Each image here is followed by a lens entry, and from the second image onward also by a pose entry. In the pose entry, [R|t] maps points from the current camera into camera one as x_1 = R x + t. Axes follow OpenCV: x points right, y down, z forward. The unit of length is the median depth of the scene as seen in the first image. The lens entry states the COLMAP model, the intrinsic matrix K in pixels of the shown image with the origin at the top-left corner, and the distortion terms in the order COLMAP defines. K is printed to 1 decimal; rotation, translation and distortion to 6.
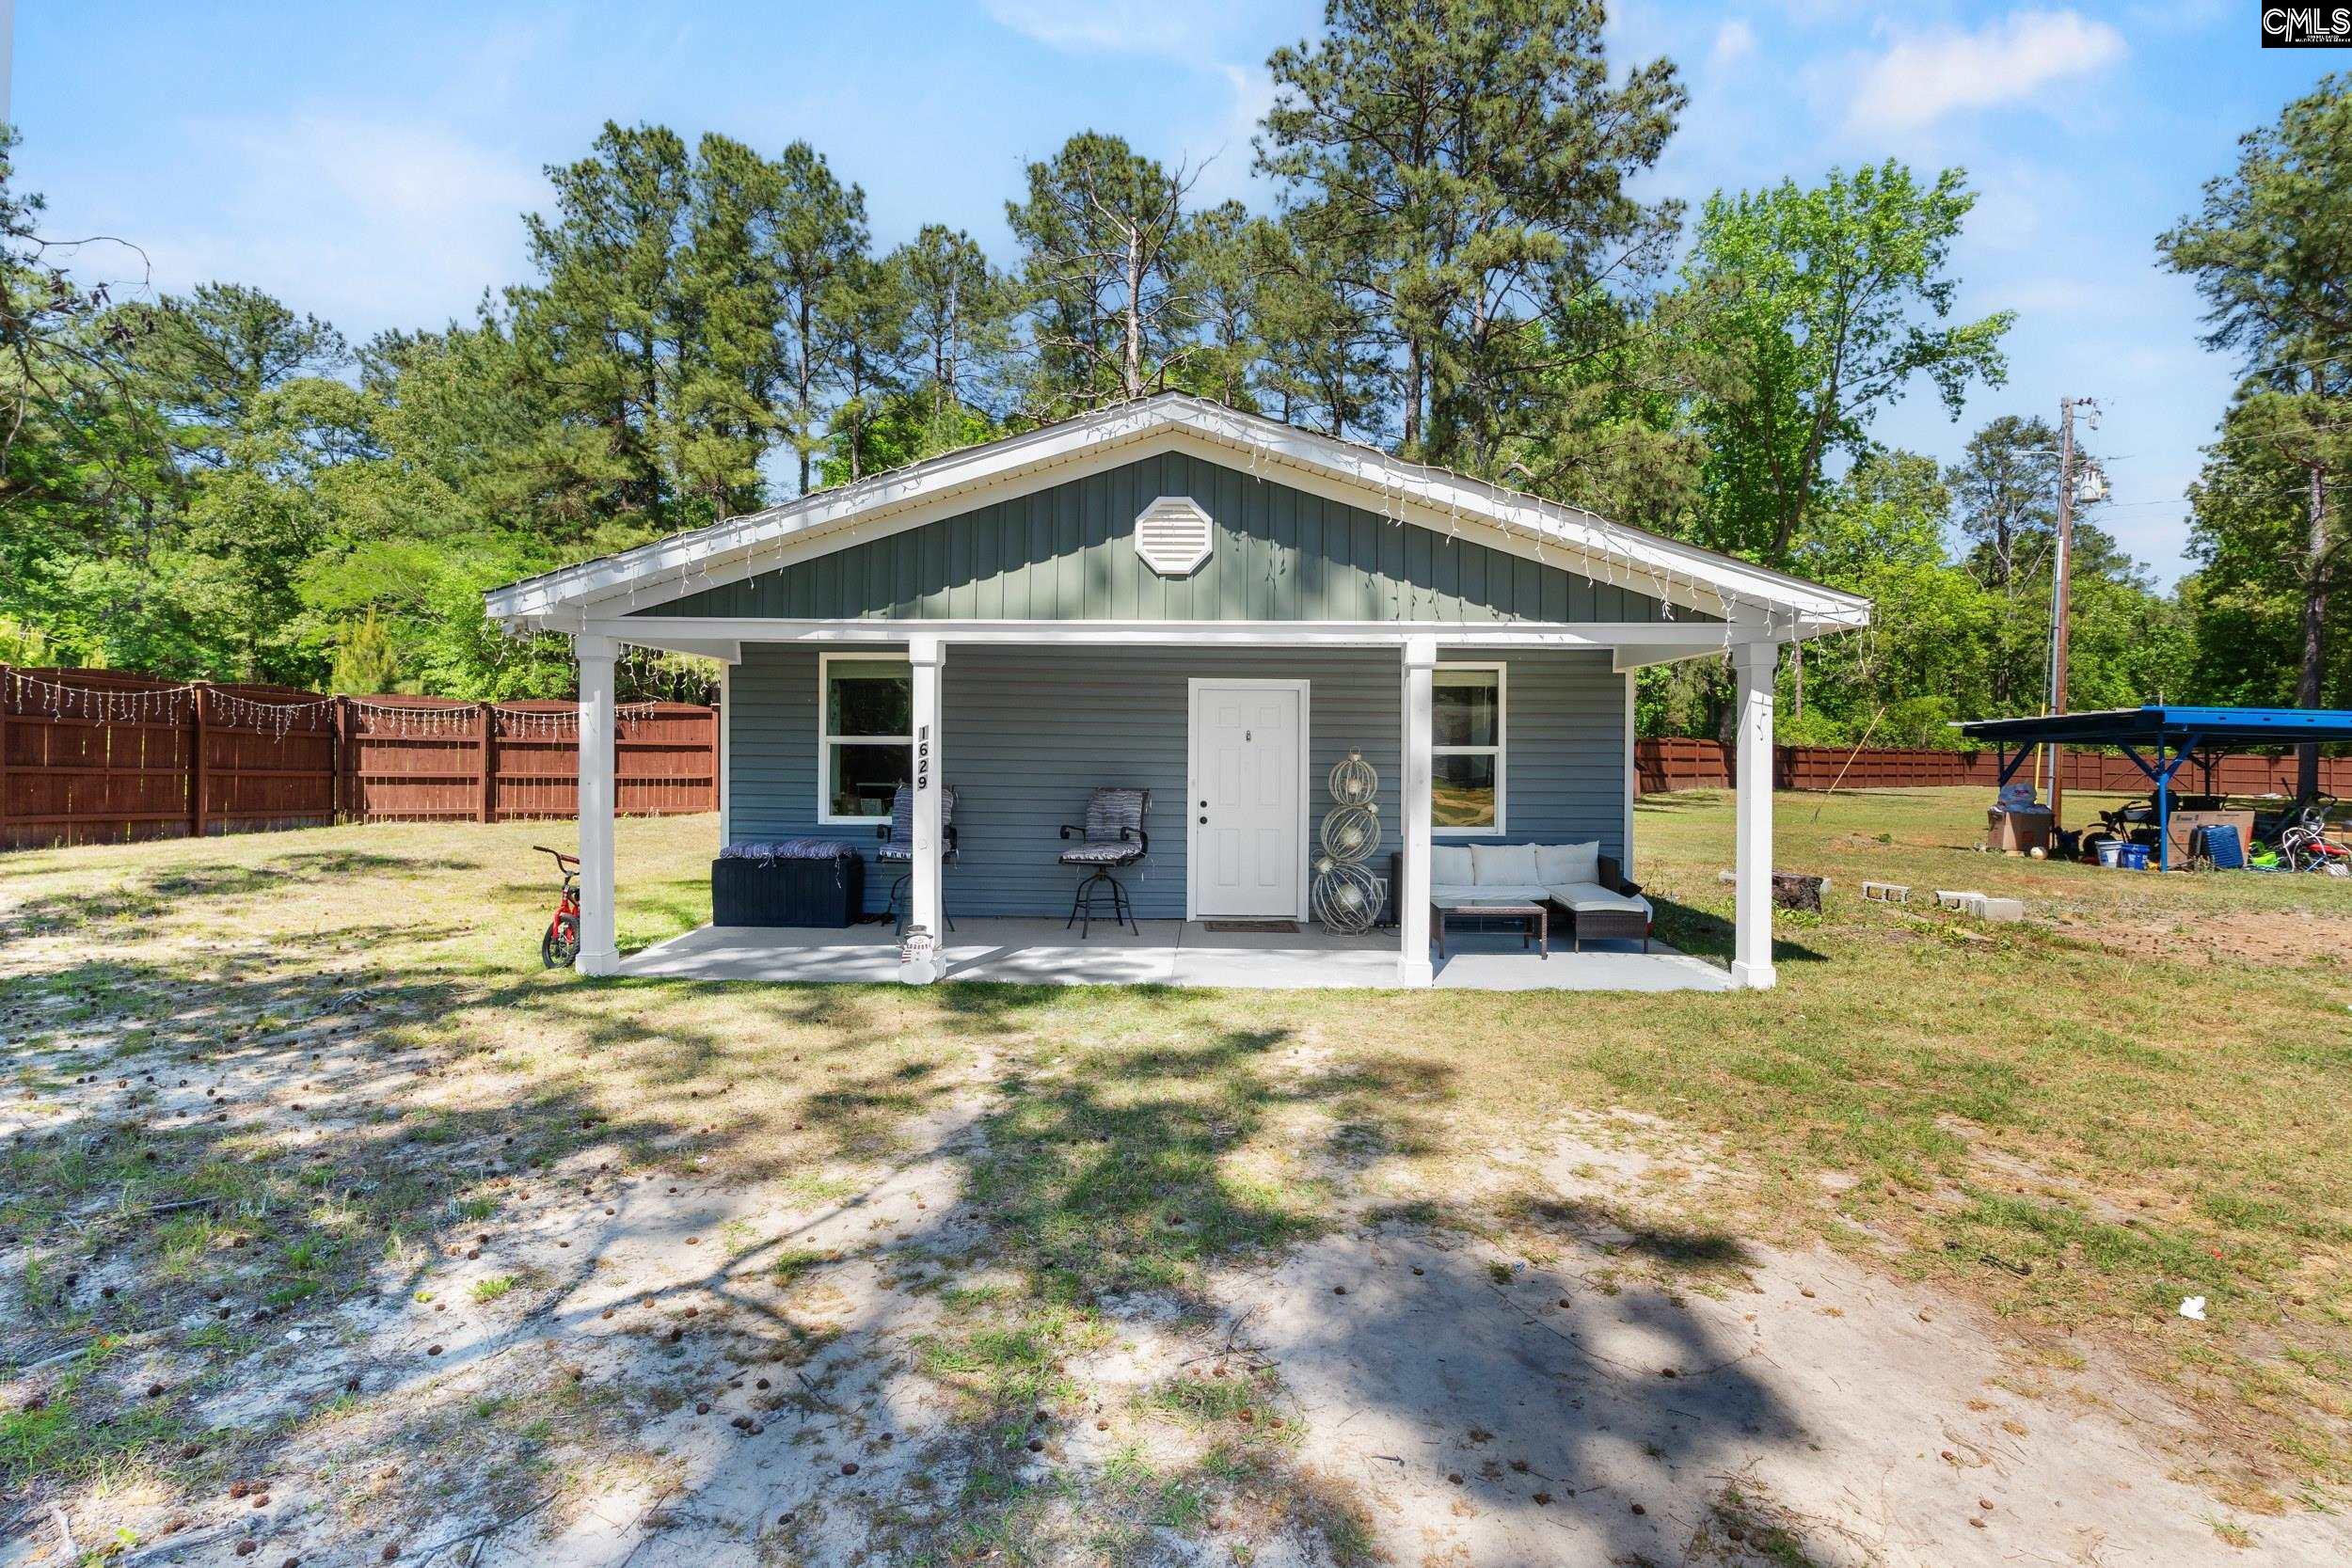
lens RADIAL K [[1083.8, 0, 1190.8], [0, 1083.8, 781.7], [0, 0, 1]] dist [-0.005873, 0.001596]
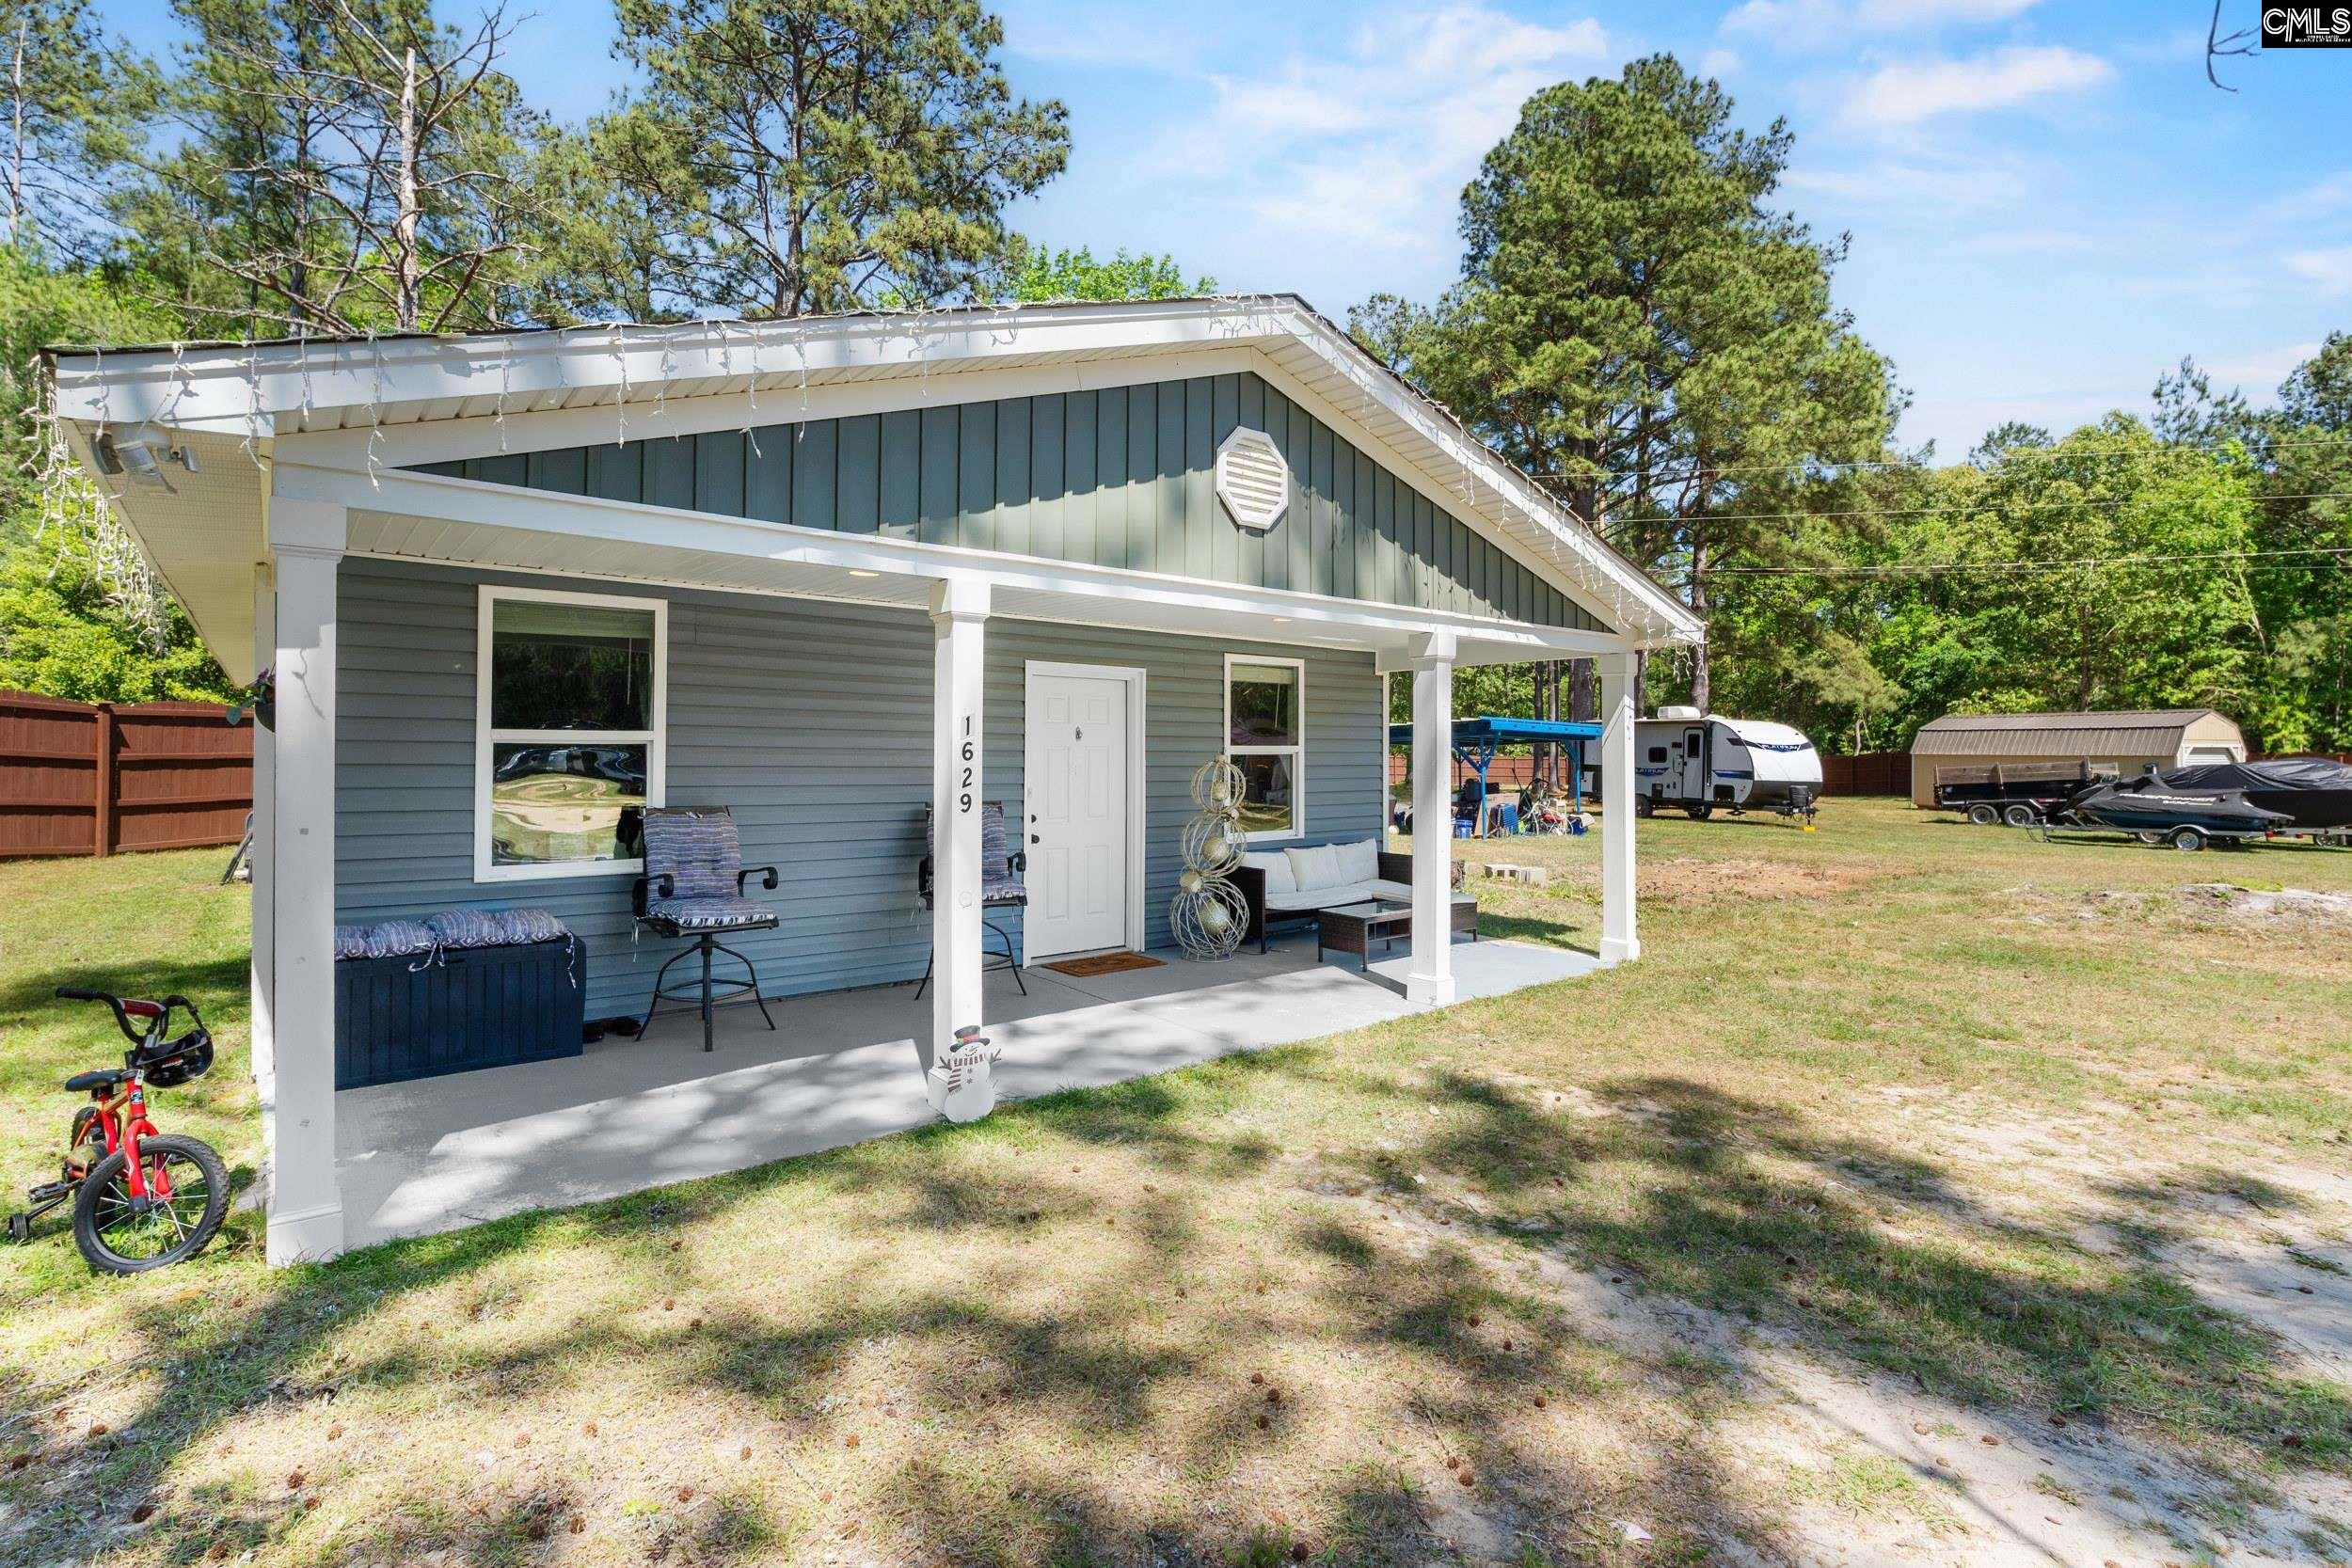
lens RADIAL K [[1083.8, 0, 1176.6], [0, 1083.8, 765.2], [0, 0, 1]] dist [-0.005873, 0.001596]
pose [[0.775836, -0.011958, 0.630822, -0.558004], [0.022820, 0.999698, -0.009116, -0.012353], [-0.630522, 0.021468, 0.775874, 0.425106]]
